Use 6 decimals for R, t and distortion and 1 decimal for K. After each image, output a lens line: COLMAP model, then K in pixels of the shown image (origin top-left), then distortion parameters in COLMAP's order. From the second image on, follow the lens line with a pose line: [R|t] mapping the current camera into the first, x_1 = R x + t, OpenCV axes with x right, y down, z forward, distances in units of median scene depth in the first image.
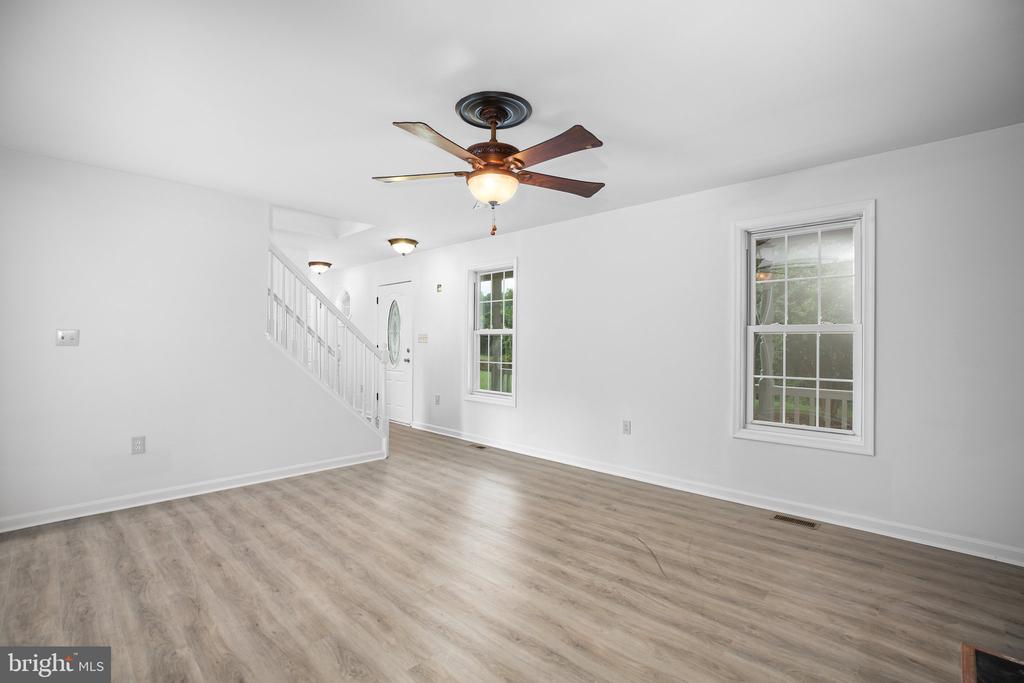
lens RADIAL K [[467.8, 0, 518.8], [0, 467.8, 340.5], [0, 0, 1]] dist [-0.042934, 0.012473]
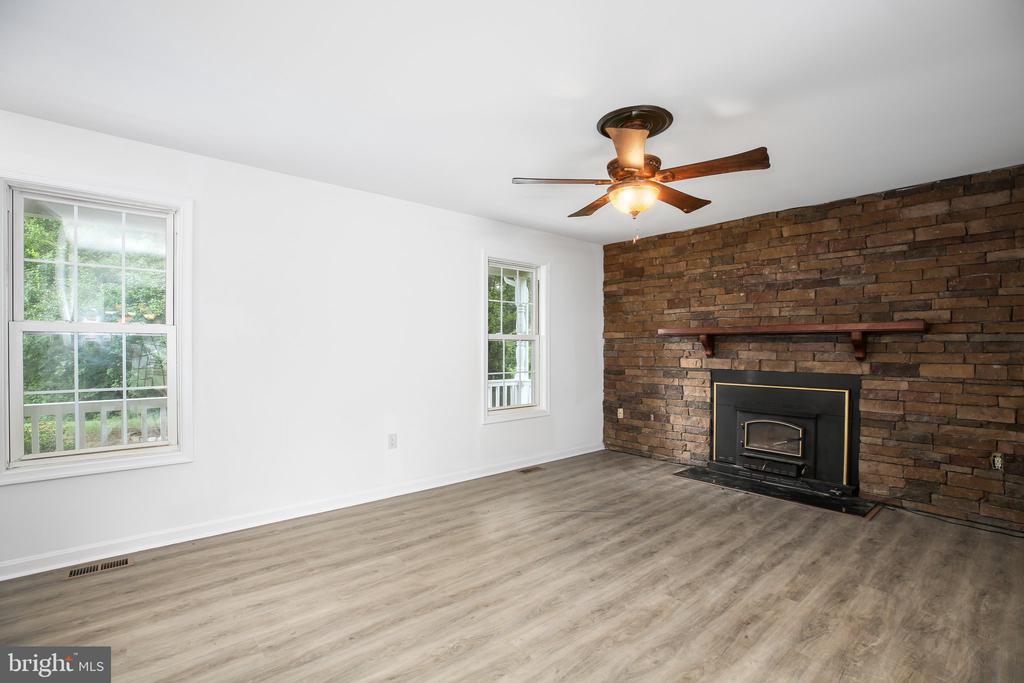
lens RADIAL K [[469.1, 0, 516.7], [0, 469.1, 347.3], [0, 0, 1]] dist [-0.041884, 0.012647]
pose [[0.091449, -0.004205, 0.995801, -0.899754], [-0.001282, 0.999990, 0.004341, -0.000428], [-0.995809, -0.001673, 0.091443, 0.941531]]
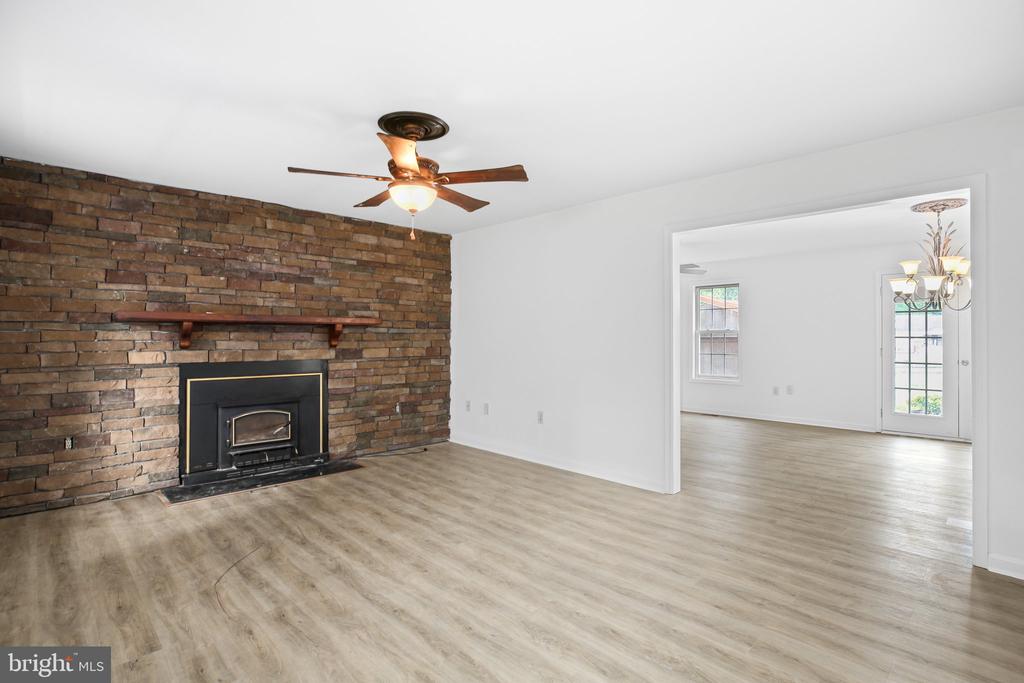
lens RADIAL K [[503.4, 0, 519.3], [0, 503.4, 334.1], [0, 0, 1]] dist [-0.038523, 0.013019]
pose [[-0.999476, -0.005762, 0.031851, -0.276713], [-0.005891, 0.999975, -0.003952, -0.002900], [-0.031827, -0.004137, -0.999485, 1.745707]]
